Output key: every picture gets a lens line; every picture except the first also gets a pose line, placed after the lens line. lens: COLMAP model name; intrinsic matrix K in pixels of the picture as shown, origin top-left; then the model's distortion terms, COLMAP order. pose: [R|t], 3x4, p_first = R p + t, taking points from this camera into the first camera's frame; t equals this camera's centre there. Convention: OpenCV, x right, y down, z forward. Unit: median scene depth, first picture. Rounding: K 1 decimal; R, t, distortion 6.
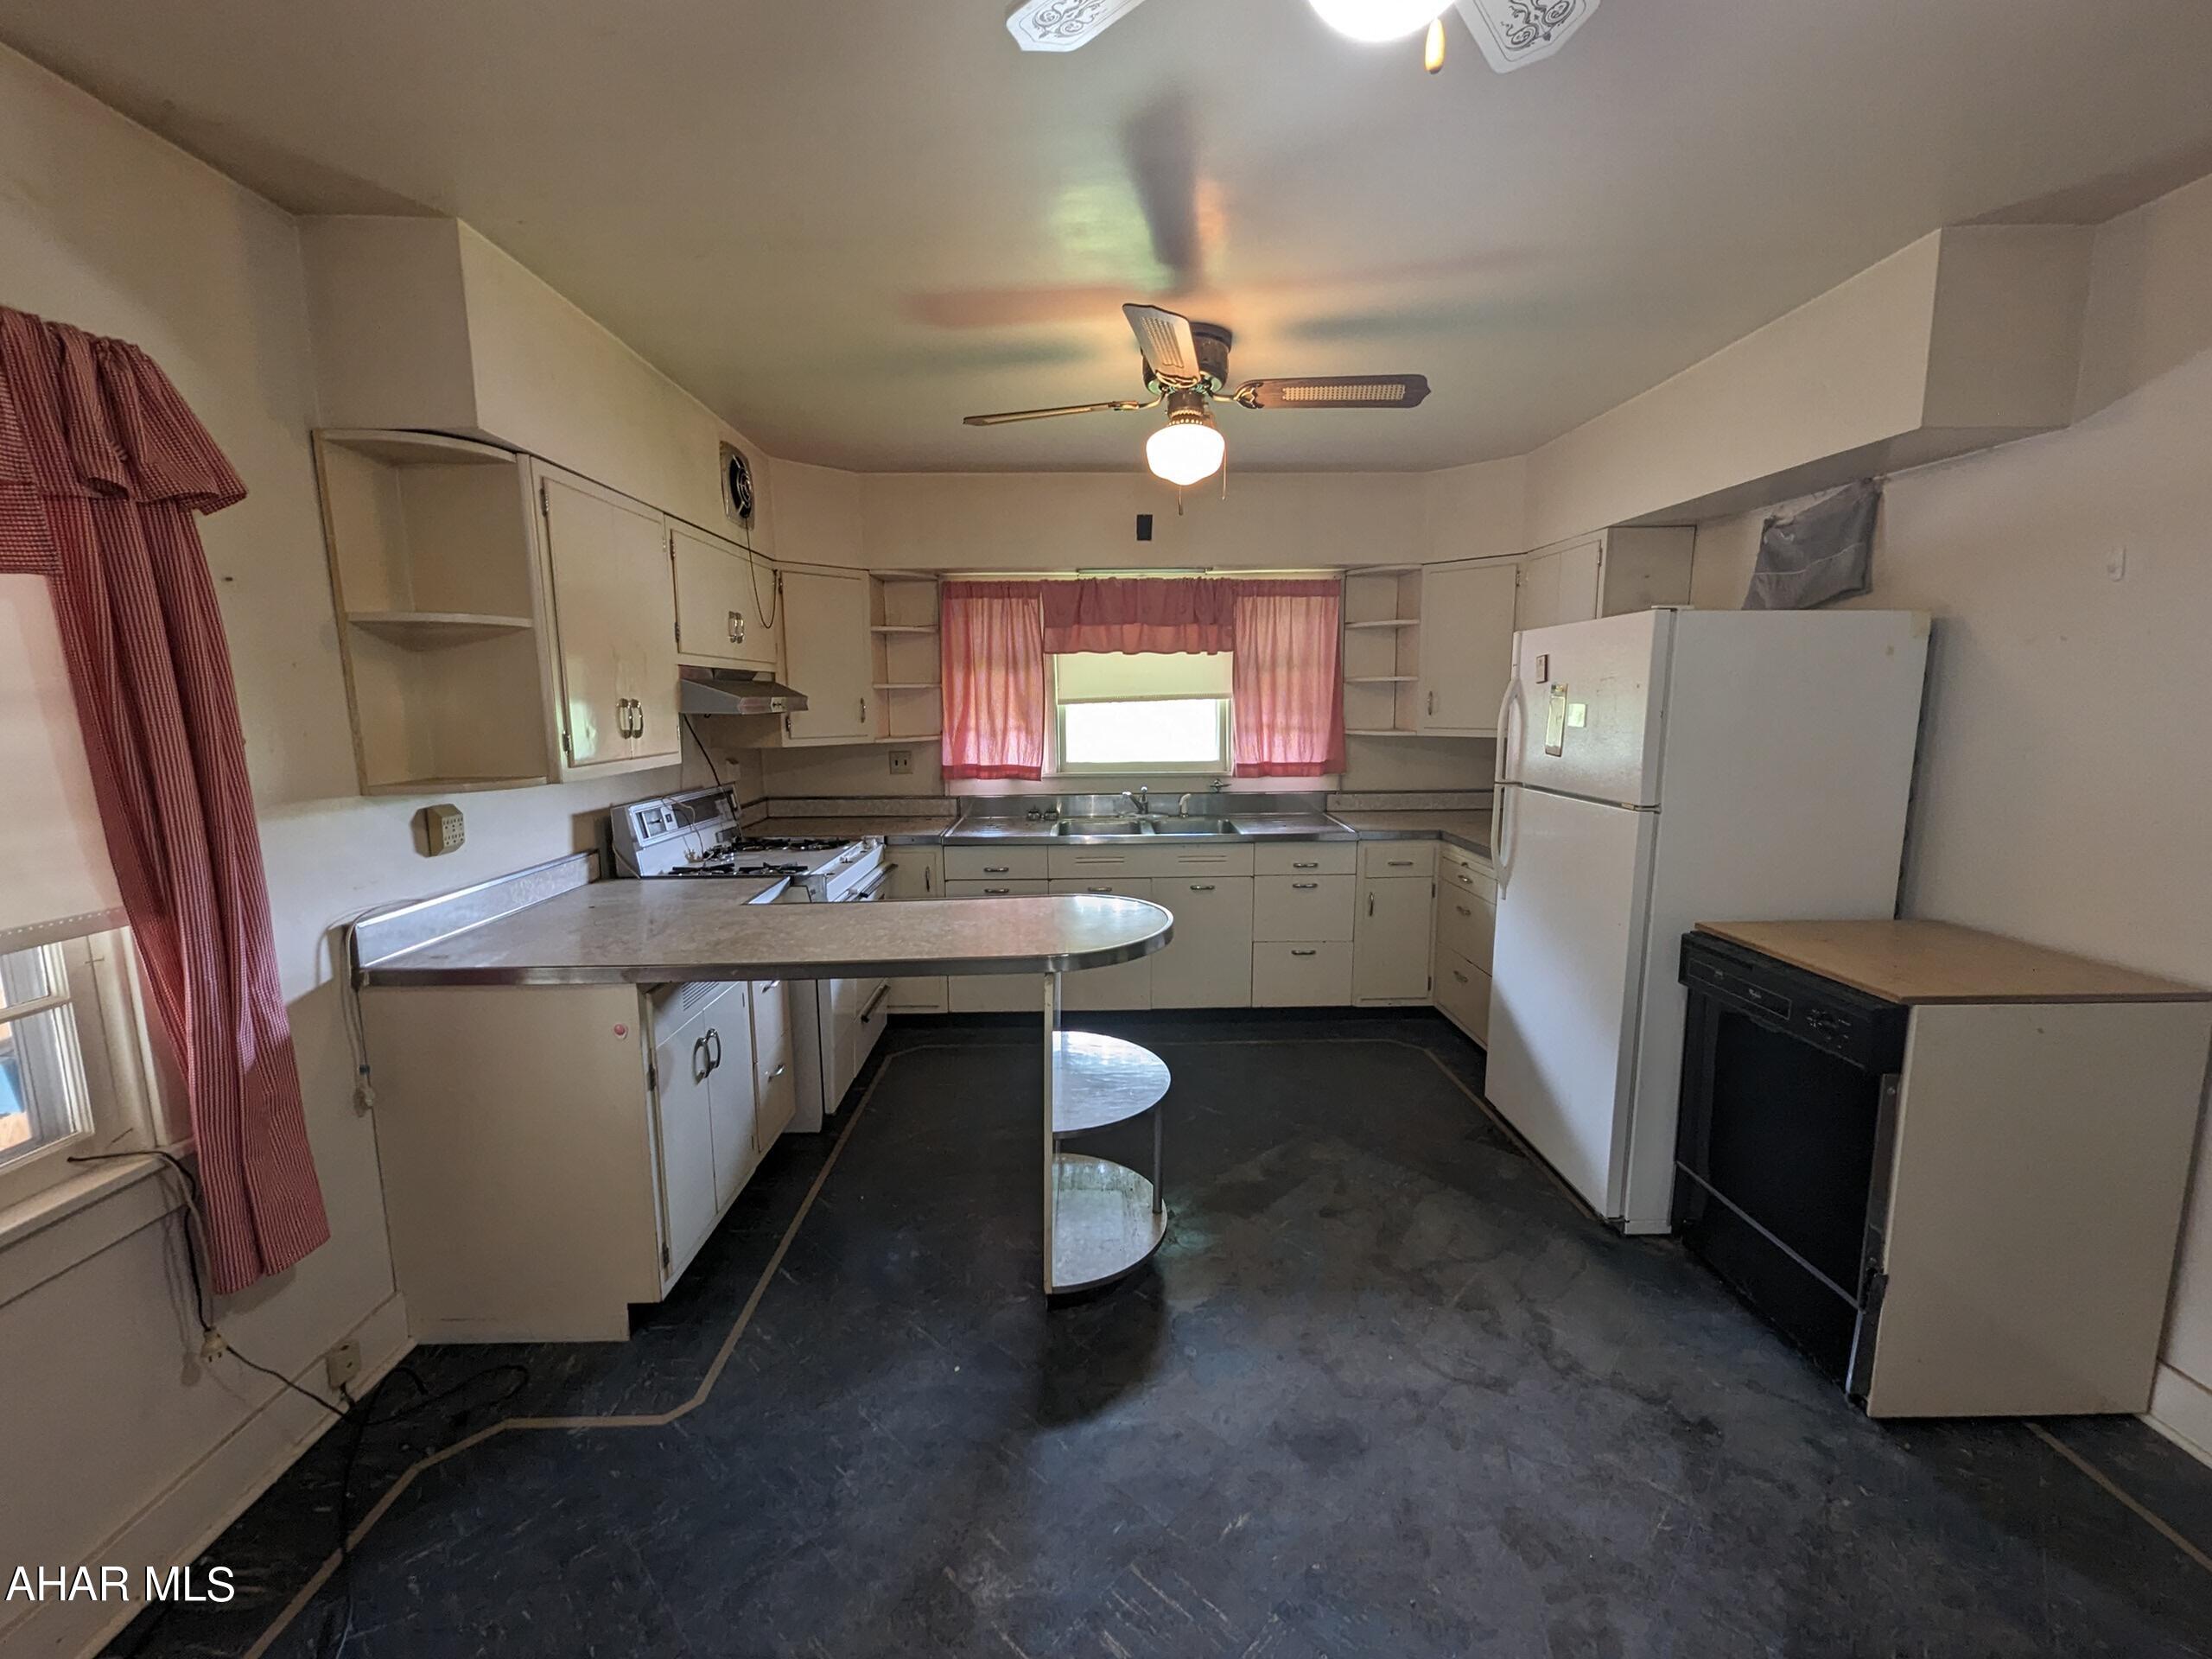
lens RADIAL K [[918.2, 0, 1106.0], [0, 918.2, 829.5], [0, 0, 1]] dist [0.001541, 0.000274]
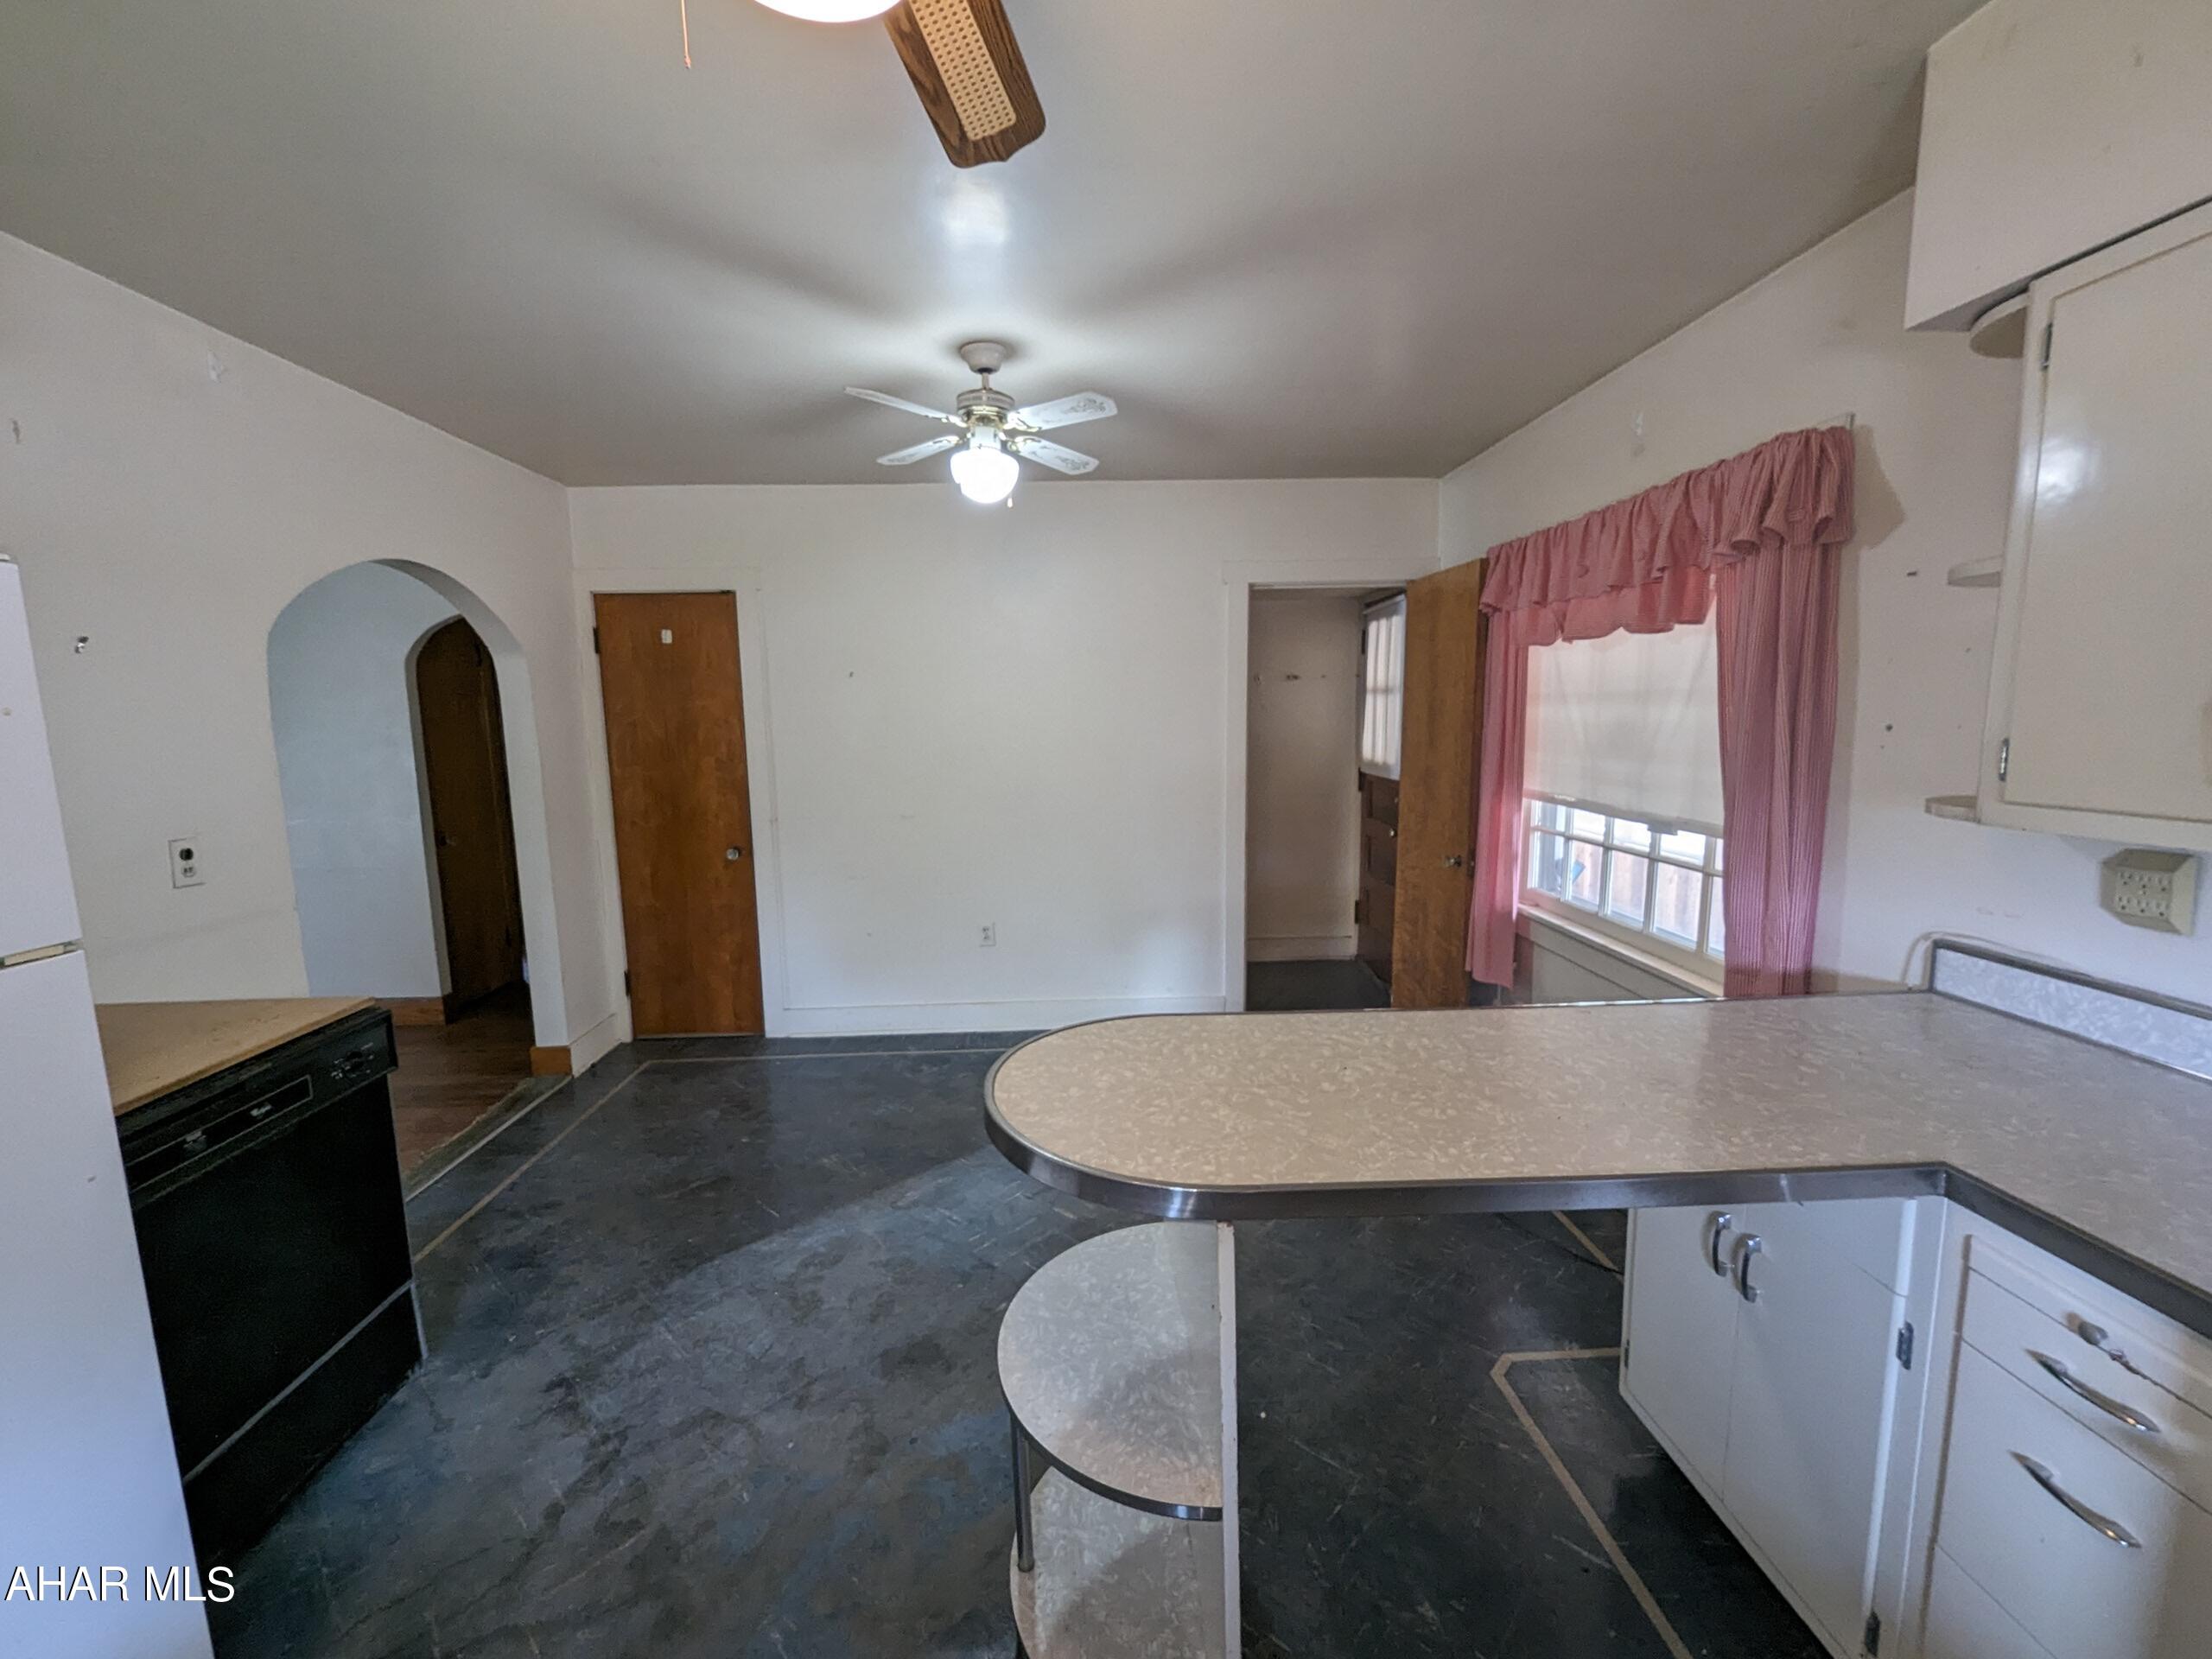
lens RADIAL K [[918.2, 0, 1106.0], [0, 918.2, 829.5], [0, 0, 1]] dist [0.001541, 0.000274]
pose [[-0.999085, 0.030070, -0.030410, 0.004482], [0.020695, 0.962204, 0.271541, -0.116648], [0.037426, 0.270663, -0.961946, 0.812681]]
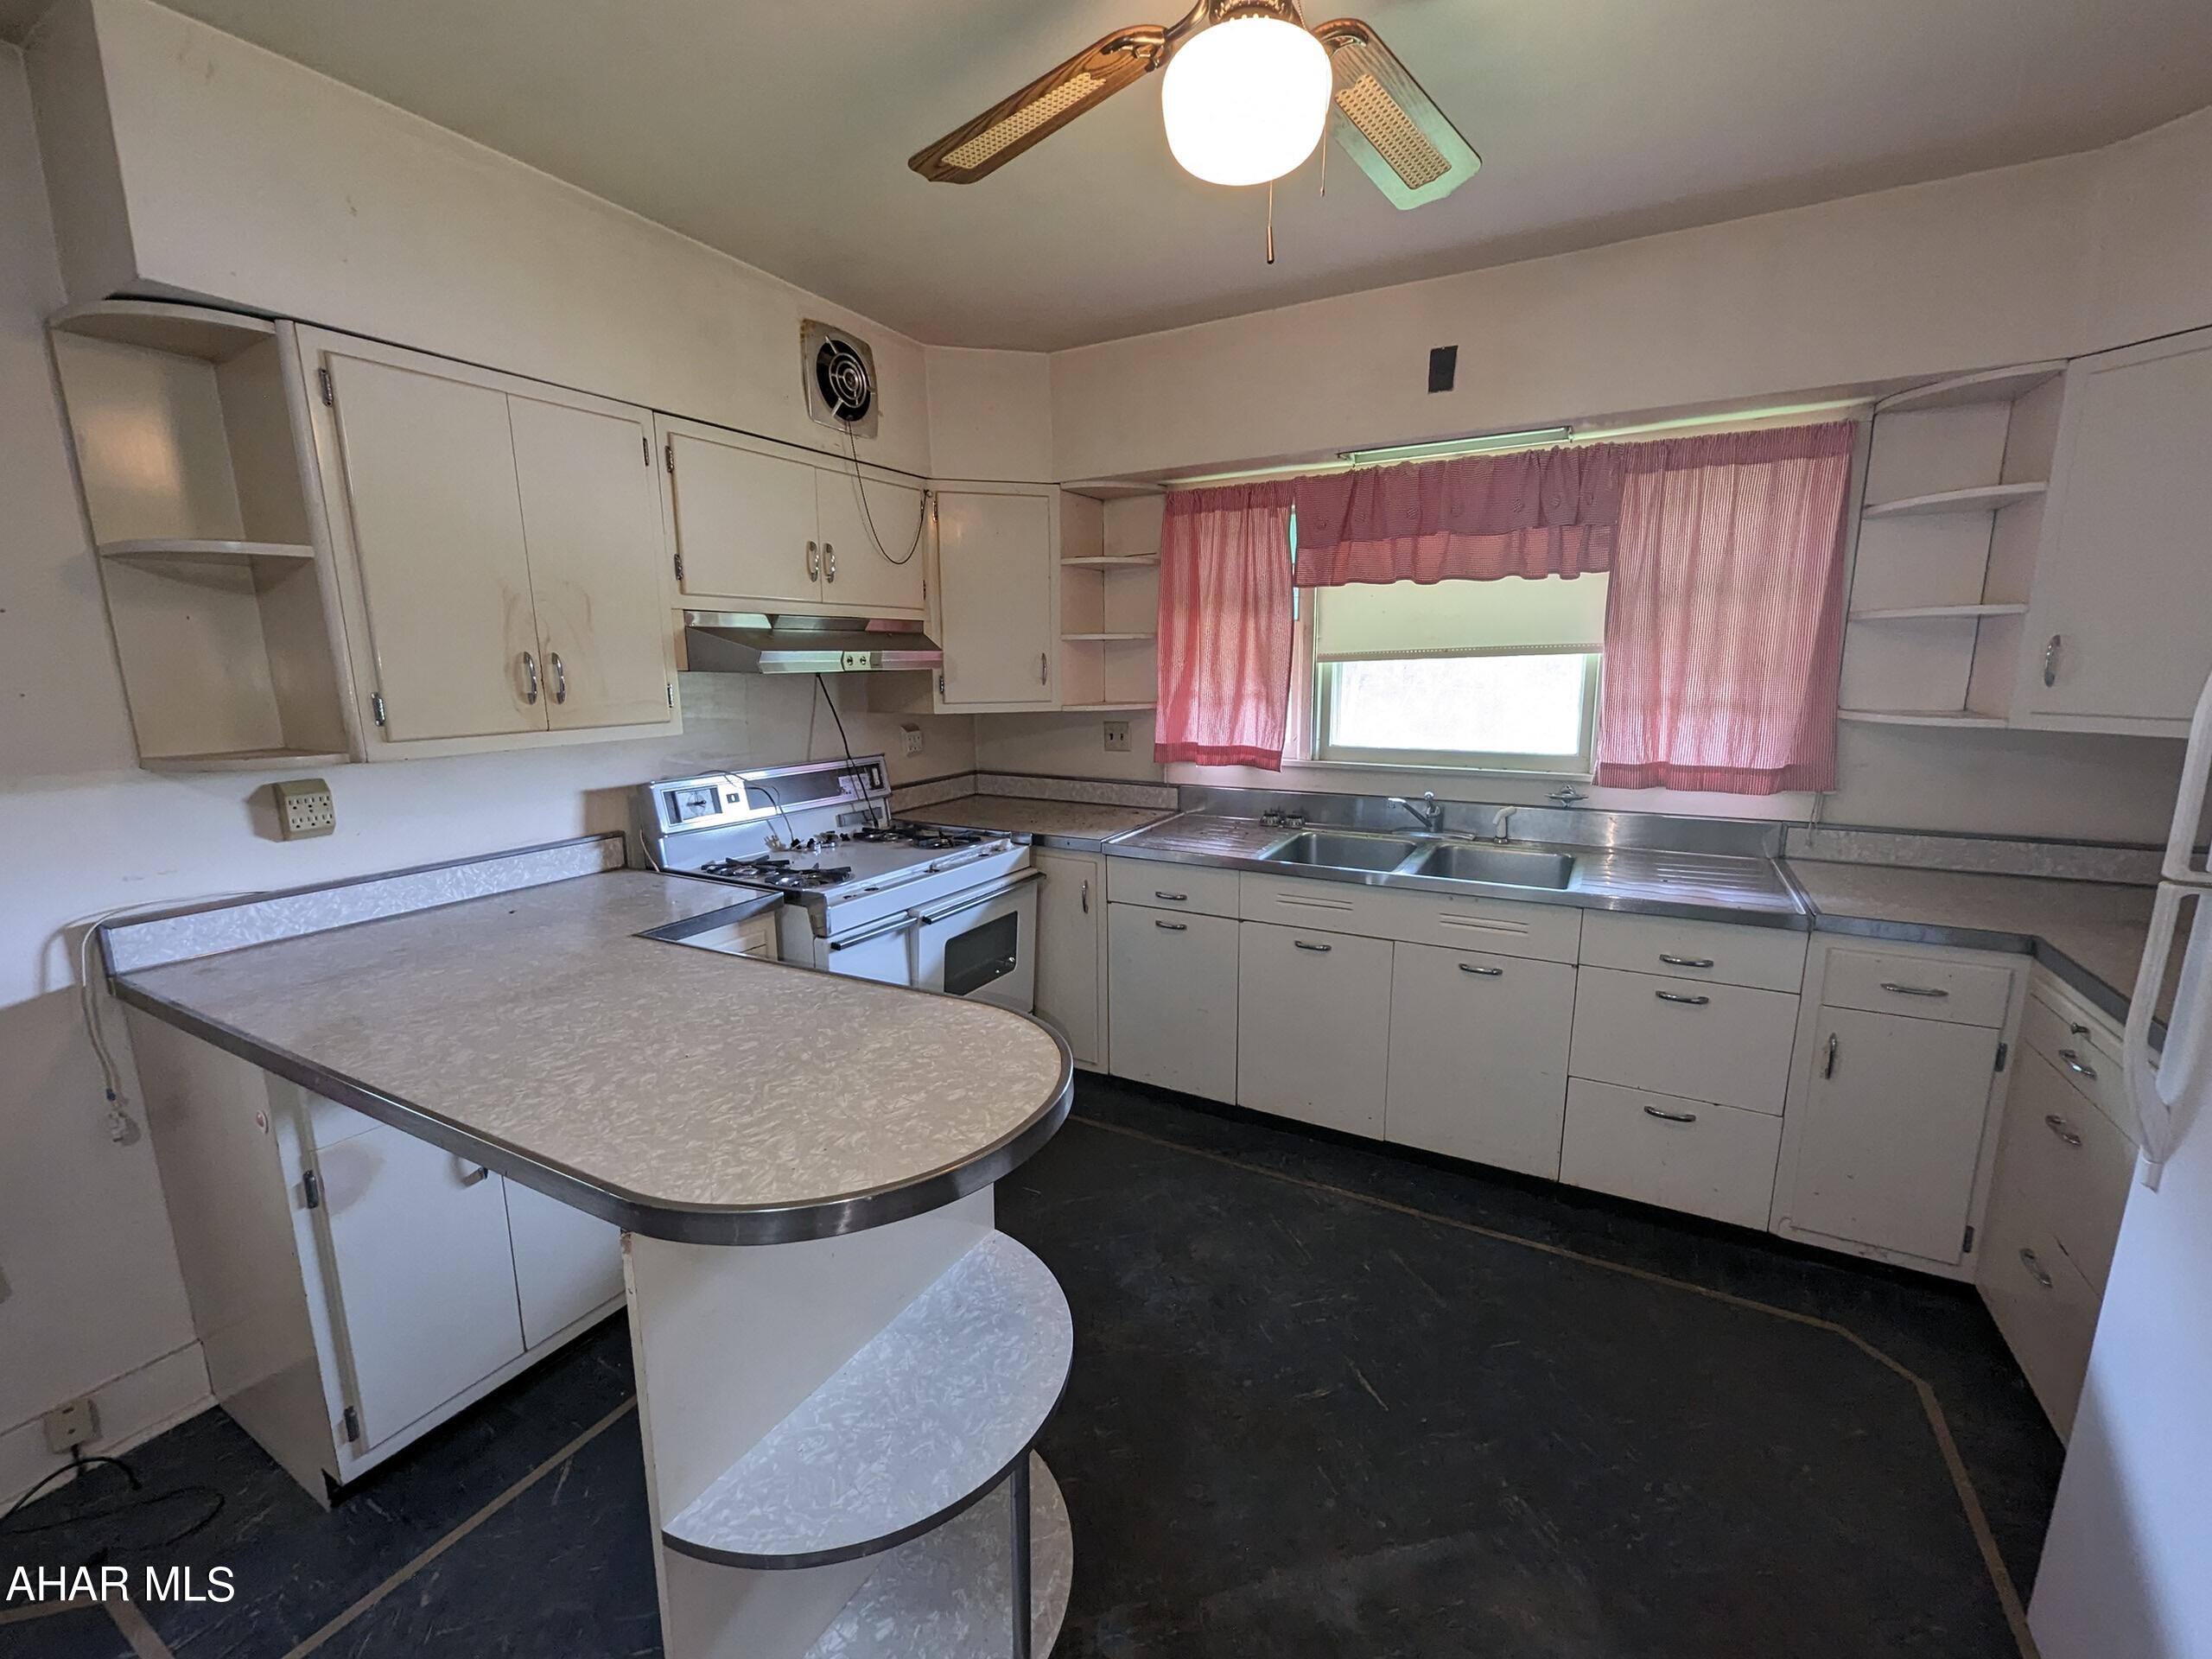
lens RADIAL K [[918.2, 0, 1106.0], [0, 918.2, 829.5], [0, 0, 1]] dist [0.001541, 0.000274]
pose [[0.861714, 0.093713, -0.498665, 0.171418], [-0.070962, 0.995395, 0.064438, -0.045434], [0.502407, -0.020141, 0.864396, 0.333087]]
